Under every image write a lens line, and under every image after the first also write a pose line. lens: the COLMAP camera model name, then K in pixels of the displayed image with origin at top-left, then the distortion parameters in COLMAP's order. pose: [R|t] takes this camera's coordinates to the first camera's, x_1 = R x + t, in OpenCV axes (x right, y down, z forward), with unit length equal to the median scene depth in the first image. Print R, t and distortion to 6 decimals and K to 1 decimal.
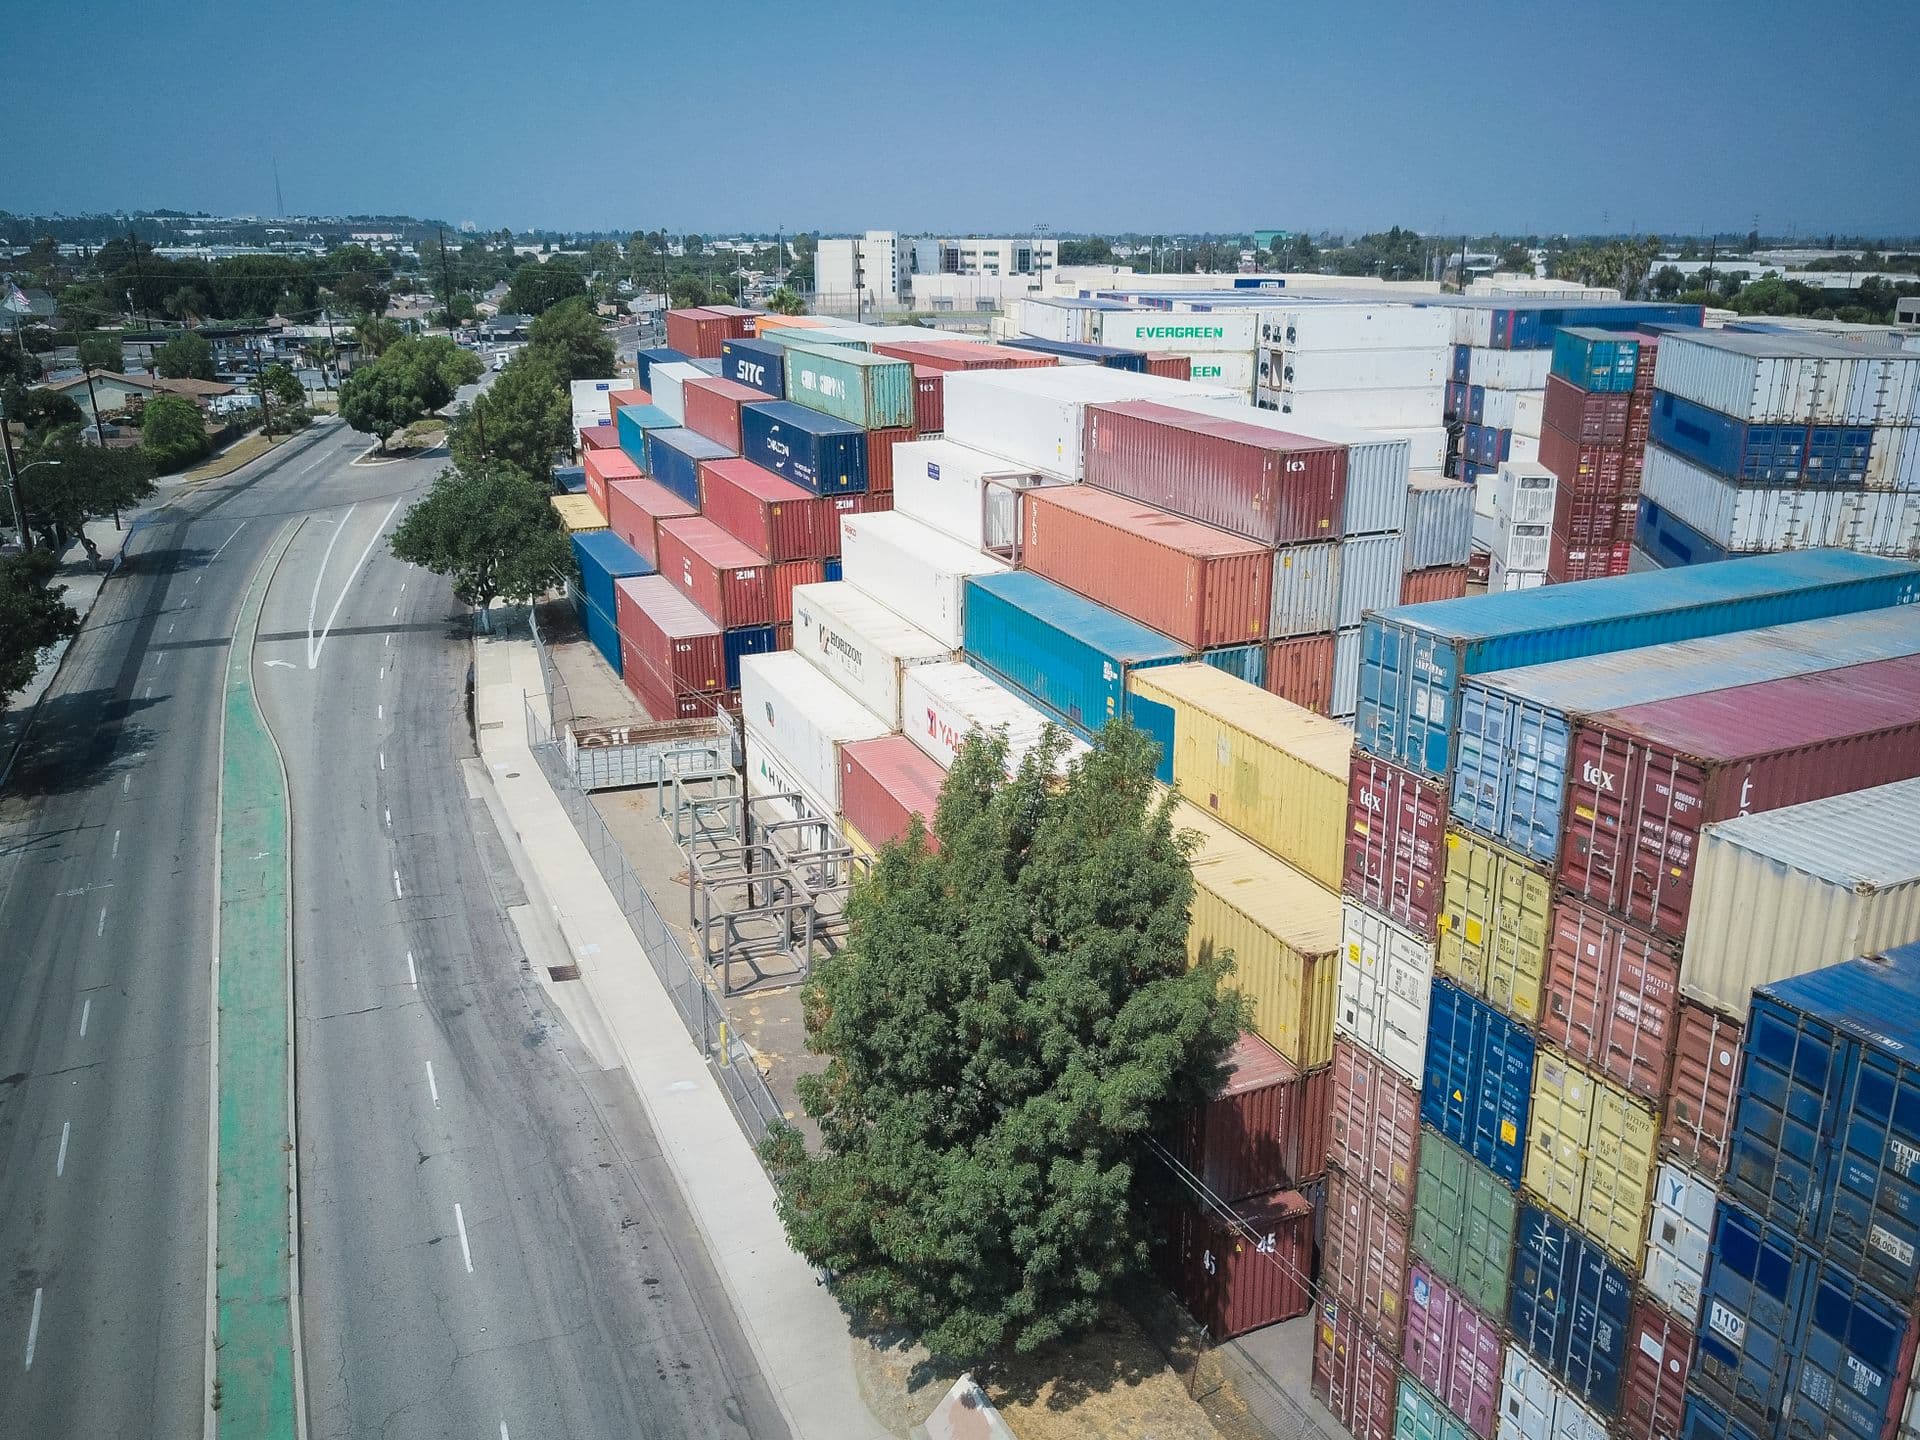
lens RADIAL K [[1478.8, 0, 961.7], [0, 1478.8, 715.0], [0, 0, 1]] dist [0.001687, 0.005664]
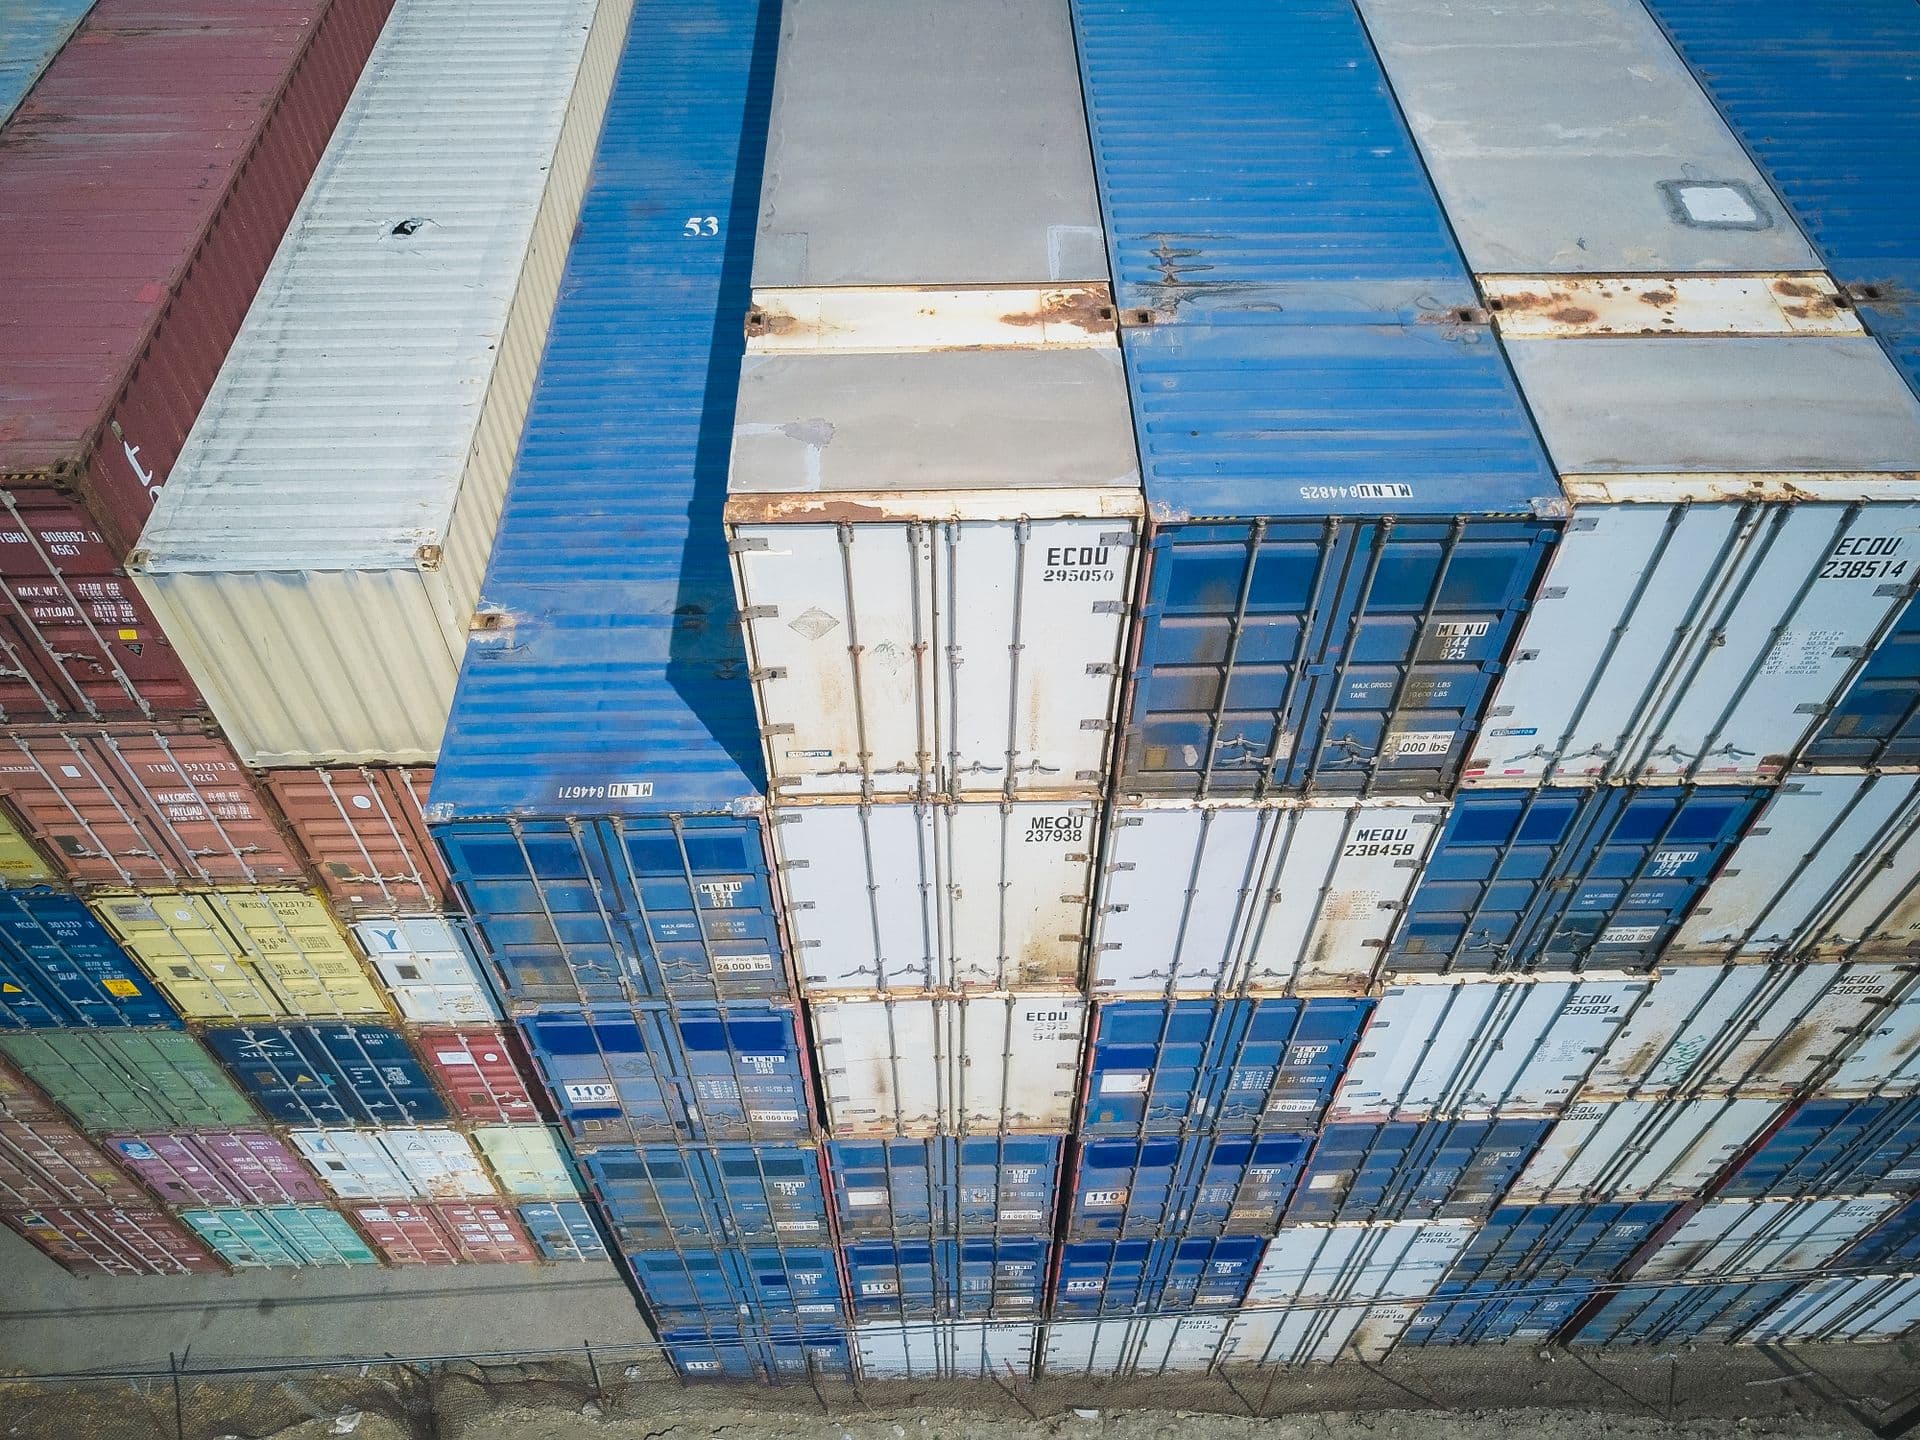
lens RADIAL K [[1478.8, 0, 962.9], [0, 1478.8, 720.2], [0, 0, 1]] dist [0.001687, 0.005664]
pose [[0.386327, -0.696589, 0.604579, 0.223576], [0.272458, 0.712403, 0.646721, -0.147486], [-0.881203, -0.085124, 0.465012, 0.417955]]
